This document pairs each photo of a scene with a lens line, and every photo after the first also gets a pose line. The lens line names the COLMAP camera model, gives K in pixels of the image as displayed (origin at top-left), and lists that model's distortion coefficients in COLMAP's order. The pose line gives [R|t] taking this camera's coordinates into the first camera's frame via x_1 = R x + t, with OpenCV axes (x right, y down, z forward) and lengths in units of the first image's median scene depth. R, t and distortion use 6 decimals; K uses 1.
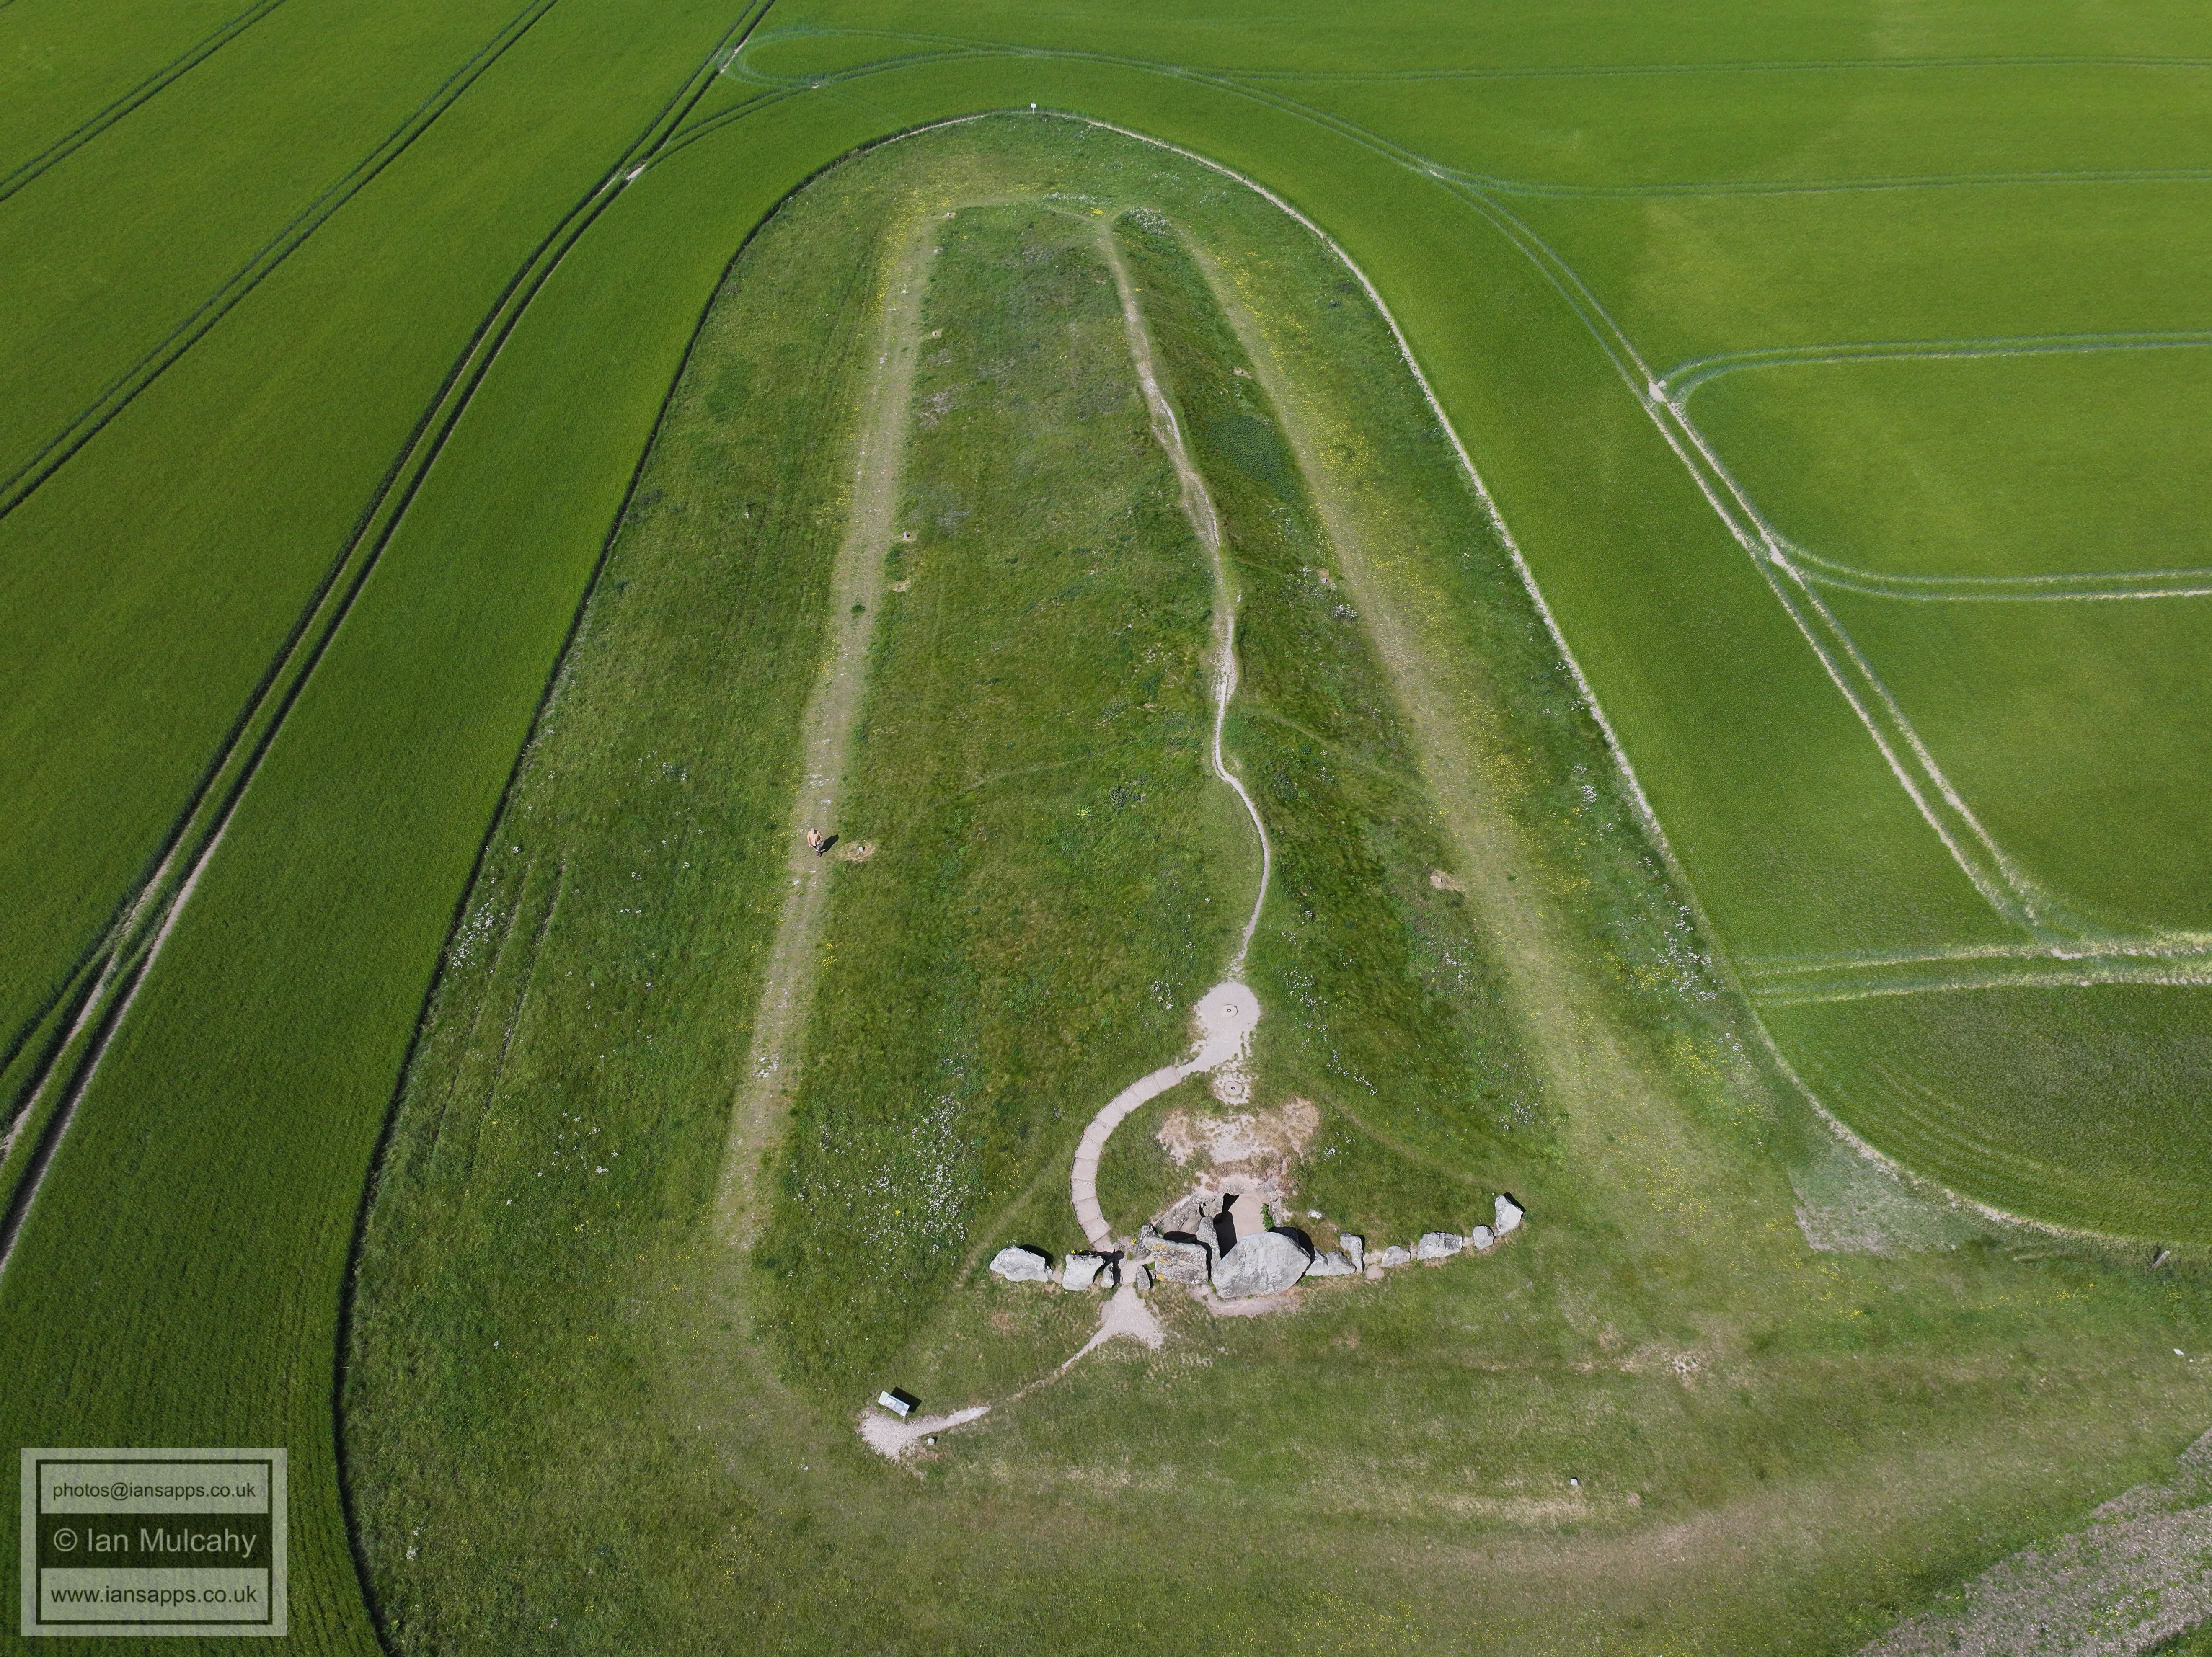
lens RADIAL K [[1553.3, 0, 1115.4], [0, 1553.3, 811.7], [0, 0, 1]] dist [0.004063, 0.009009]
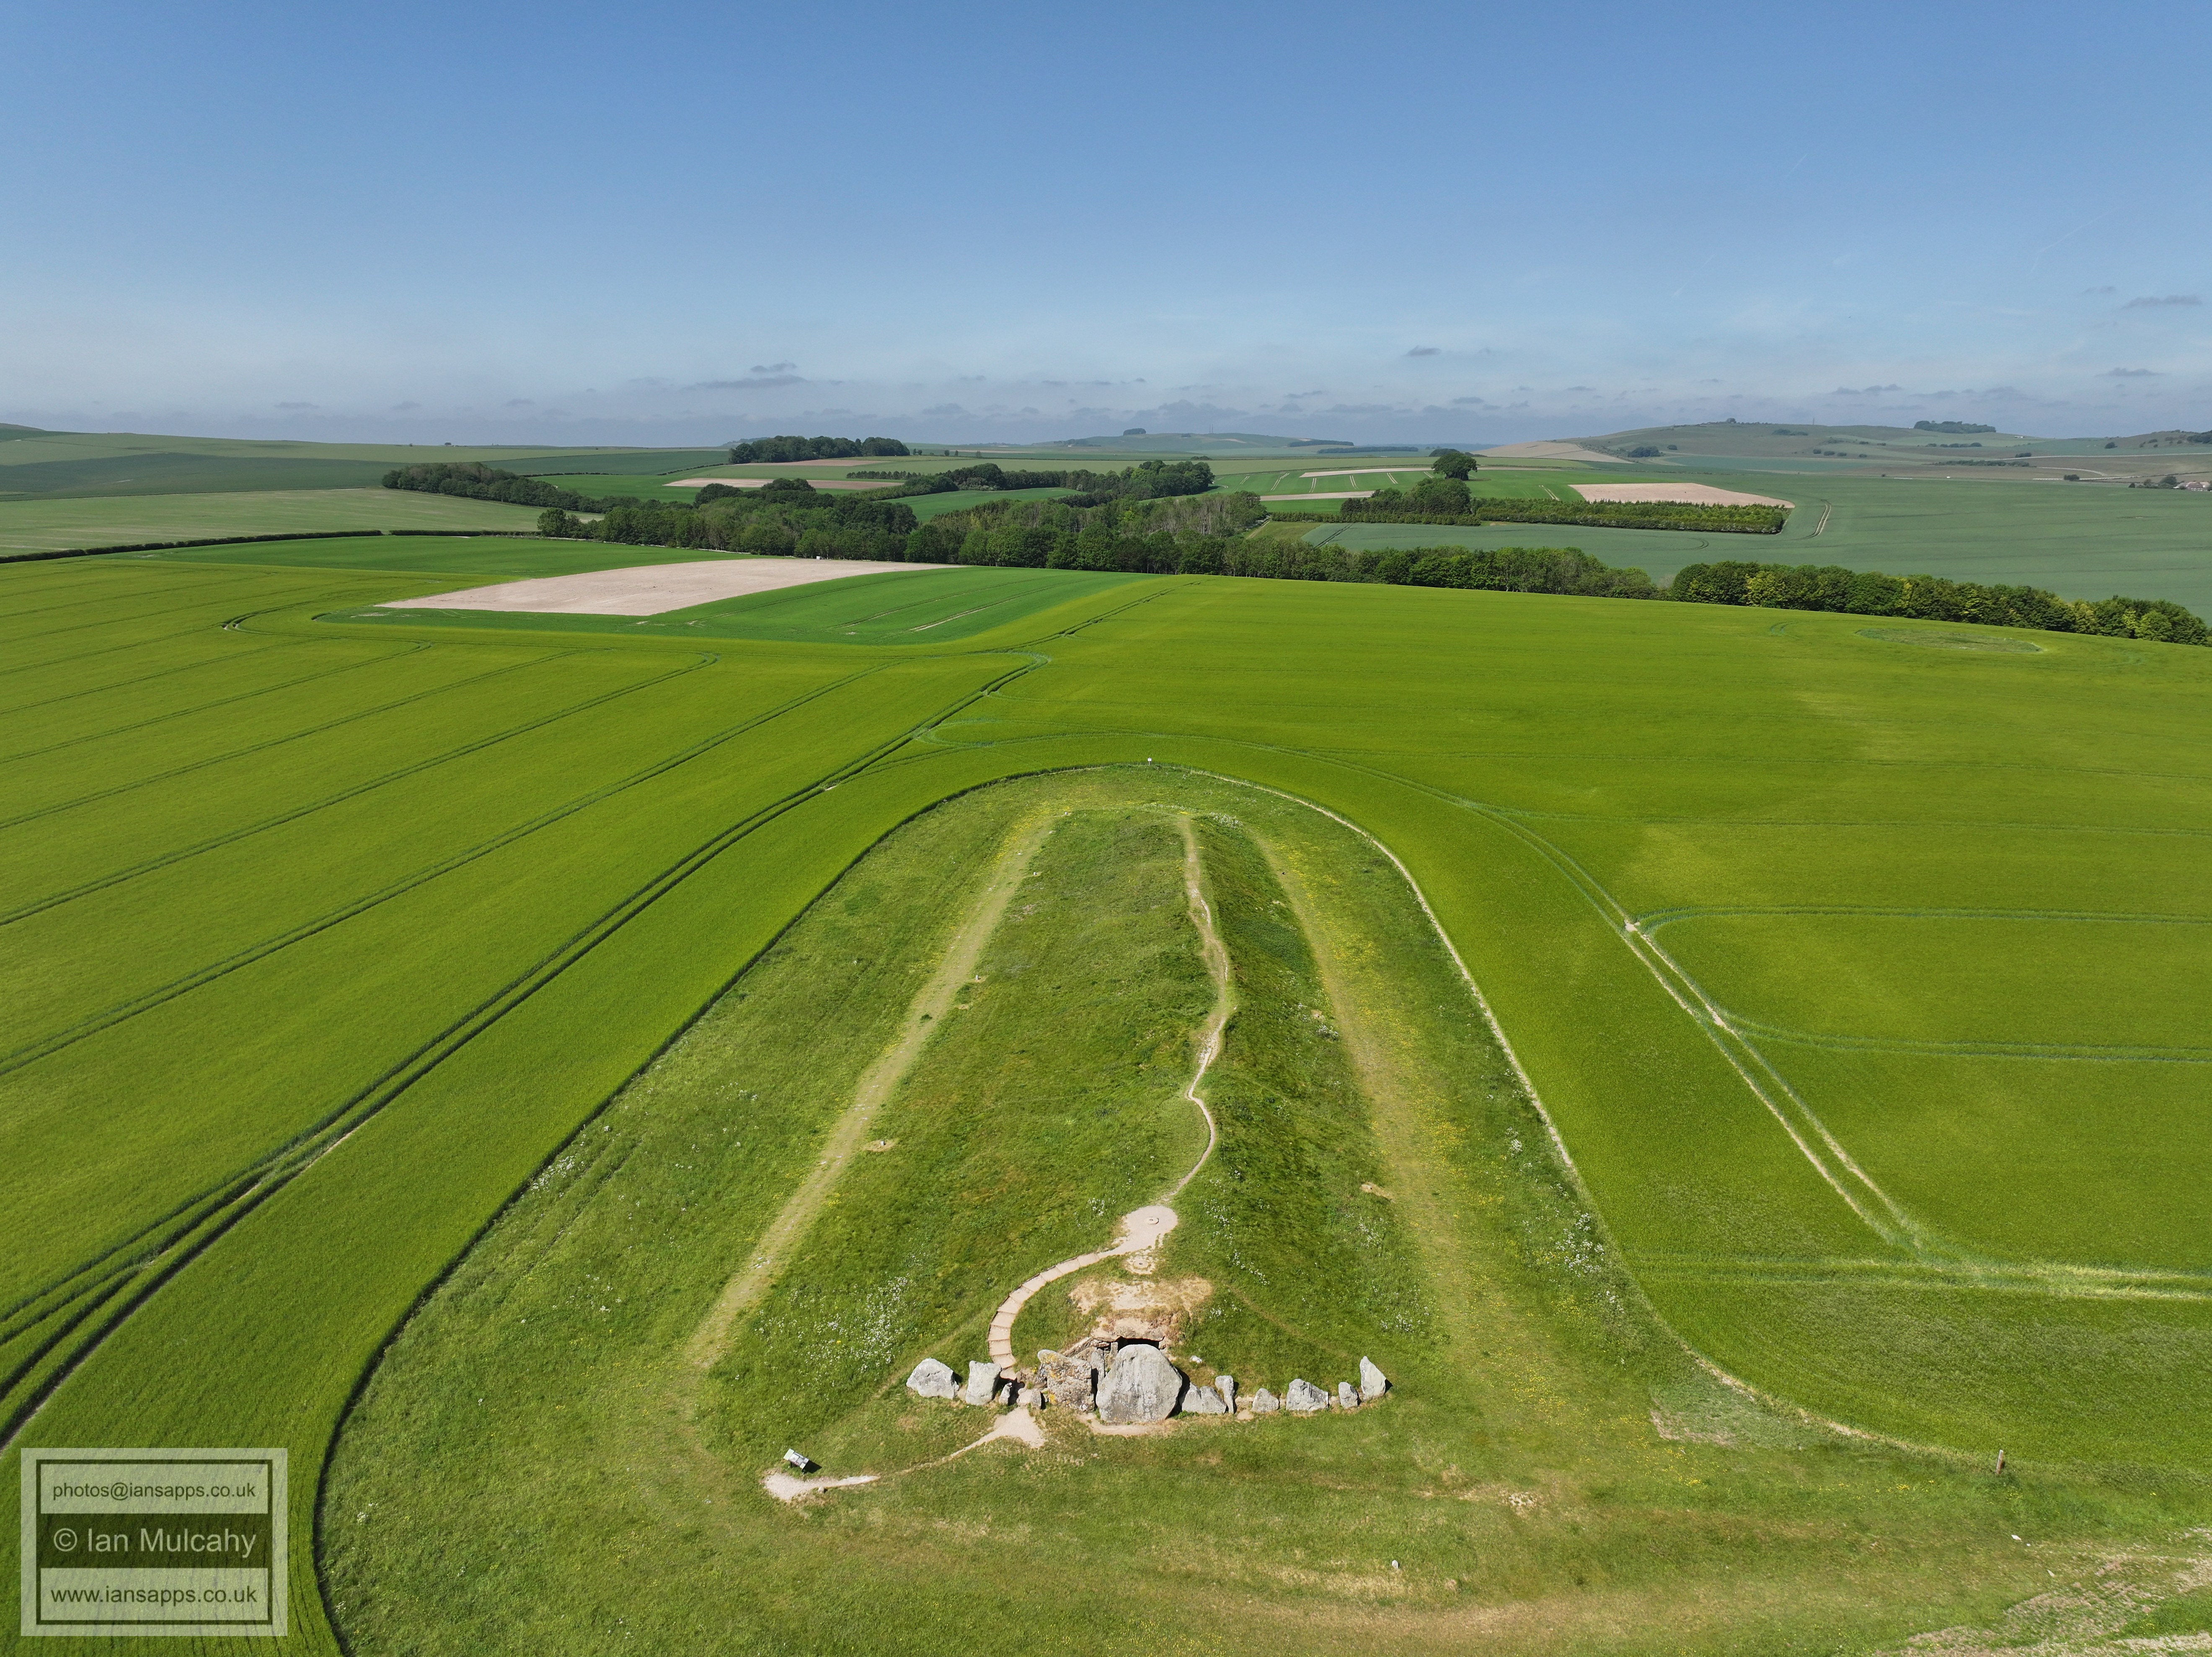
lens RADIAL K [[1551.1, 0, 1113.6], [0, 1551.1, 820.6], [0, 0, 1]] dist [0.010762, 0.000066]
pose [[0.990834, 0.032670, -0.131074, 0.203156], [-0.091851, 0.874423, -0.476391, 0.457164], [0.099051, 0.484064, 0.869409, -0.170391]]
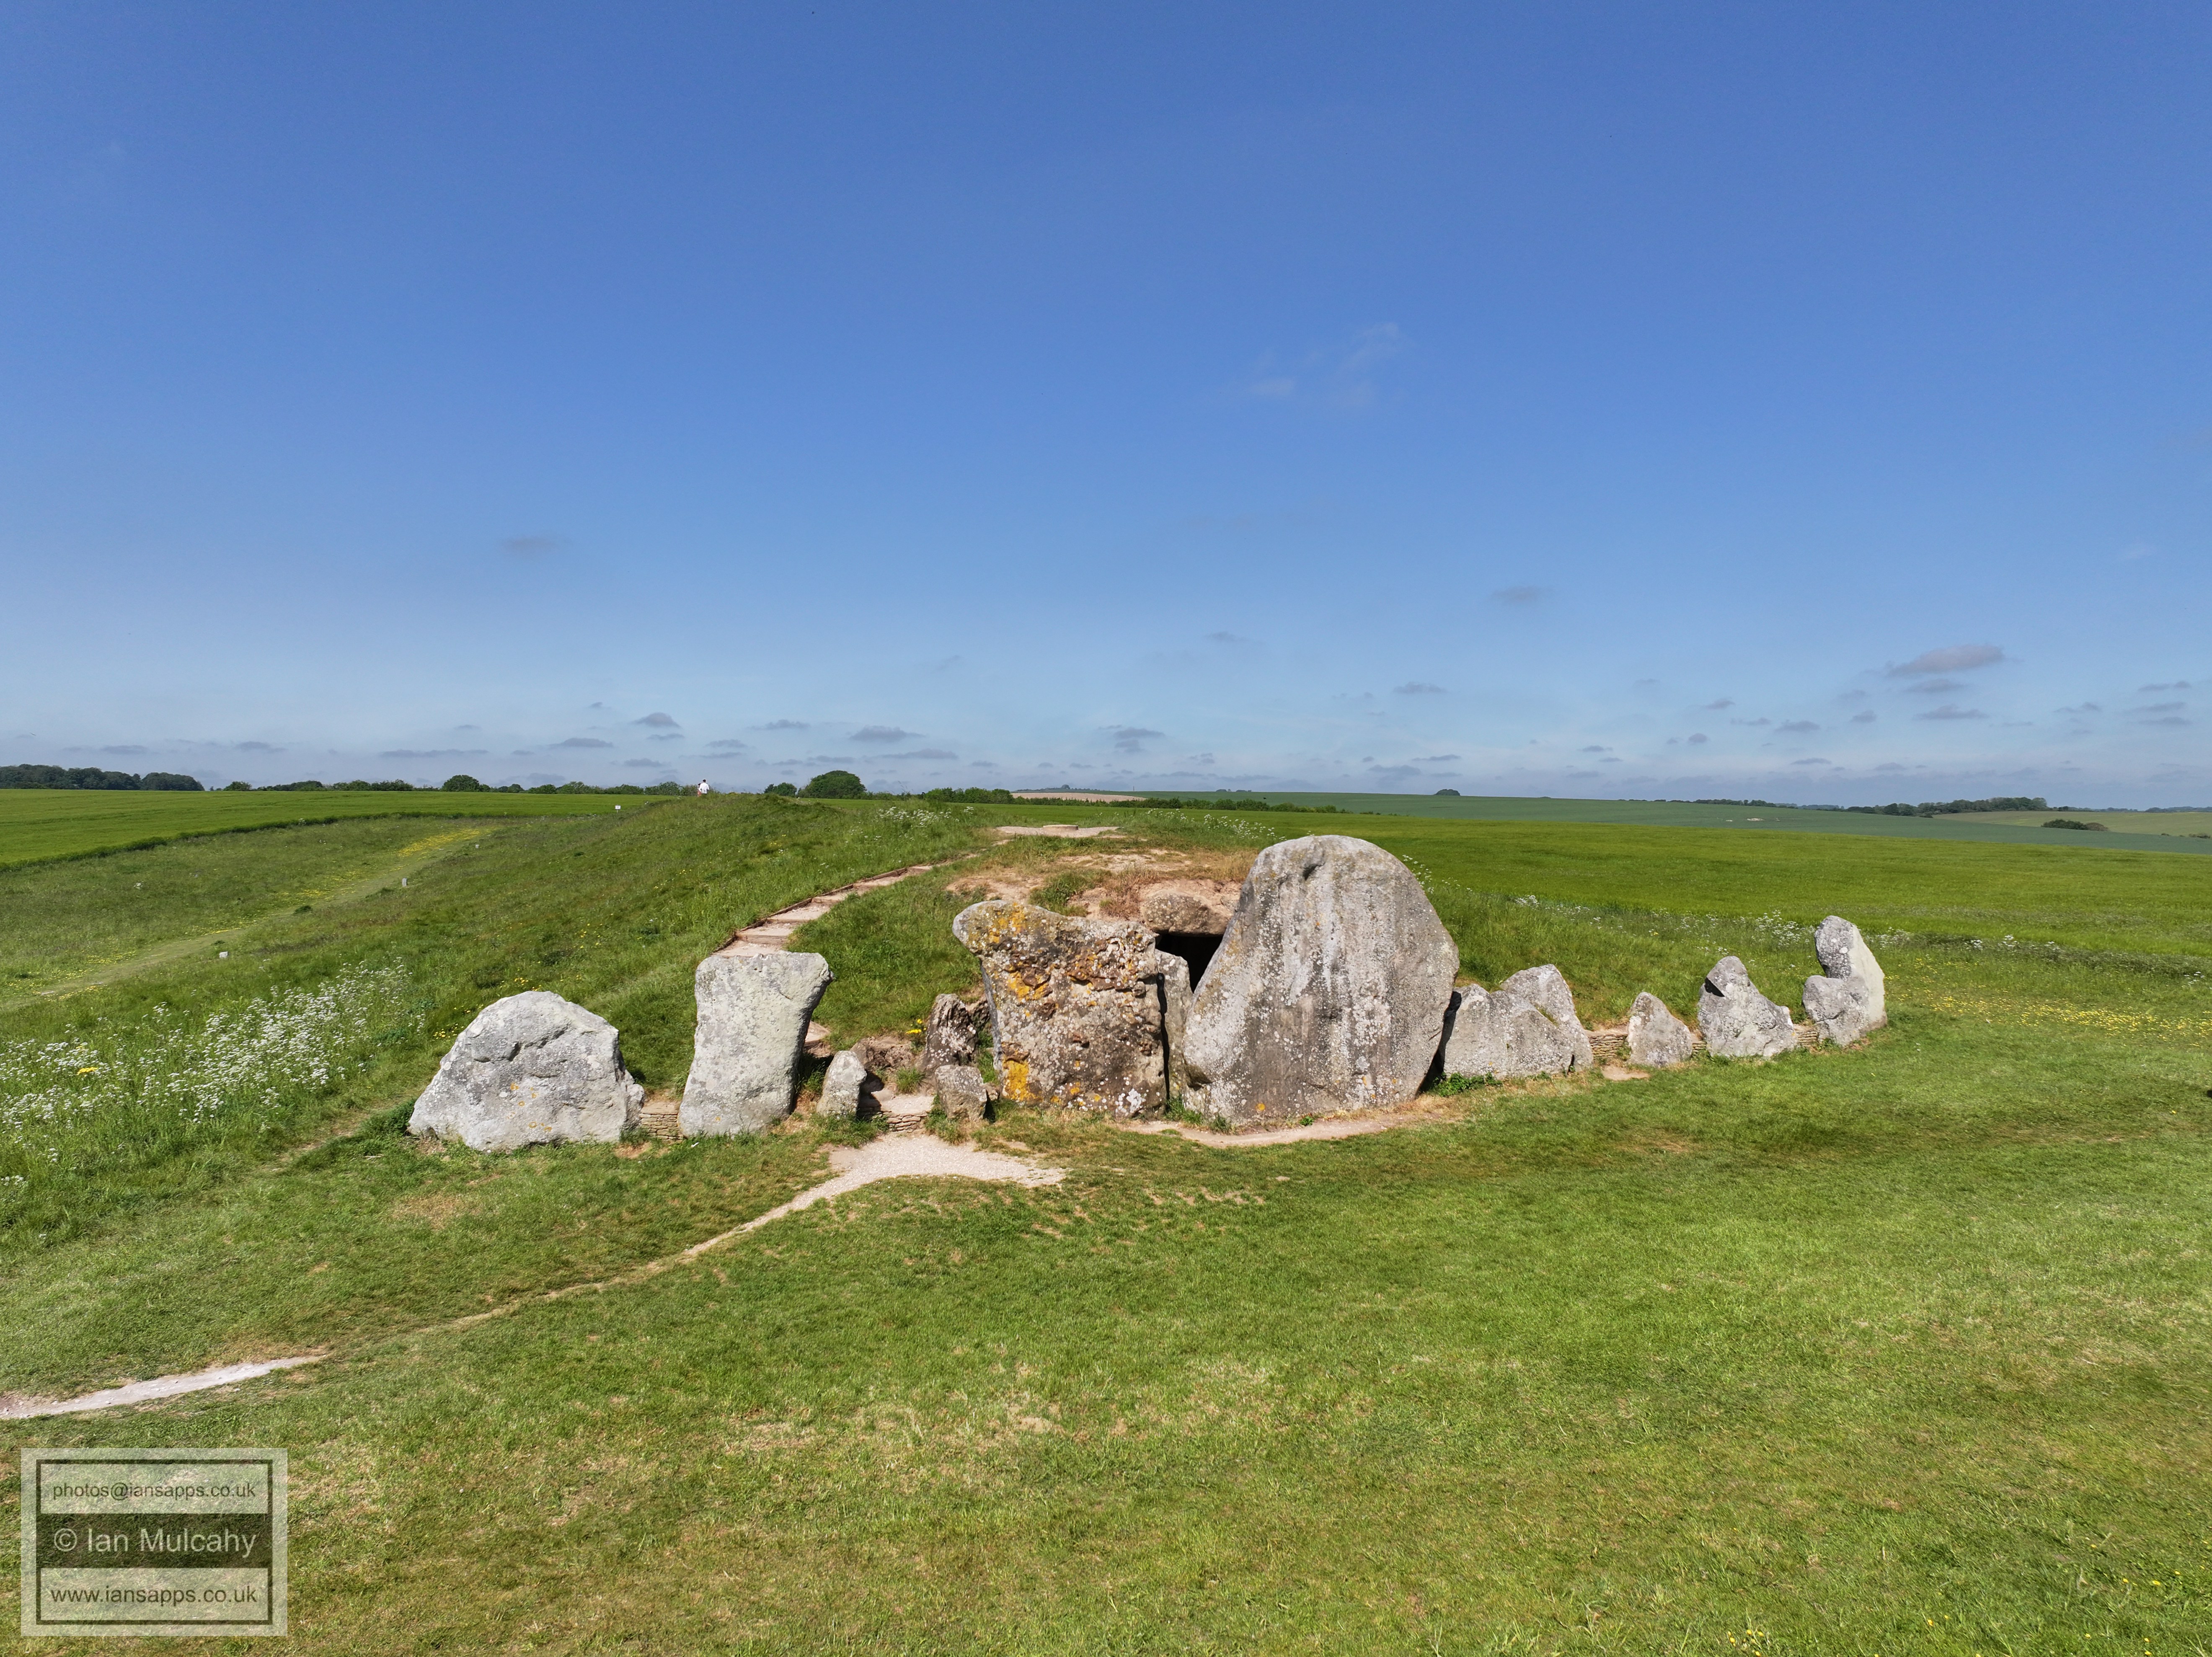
lens RADIAL K [[1551.1, 0, 1113.6], [0, 1551.1, 820.6], [0, 0, 1]] dist [0.010762, 0.000066]
pose [[0.964627, 0.004516, 0.263578, -0.032203], [0.174201, 0.739520, -0.650203, 0.454498], [-0.197858, 0.673119, 0.712575, 0.733432]]
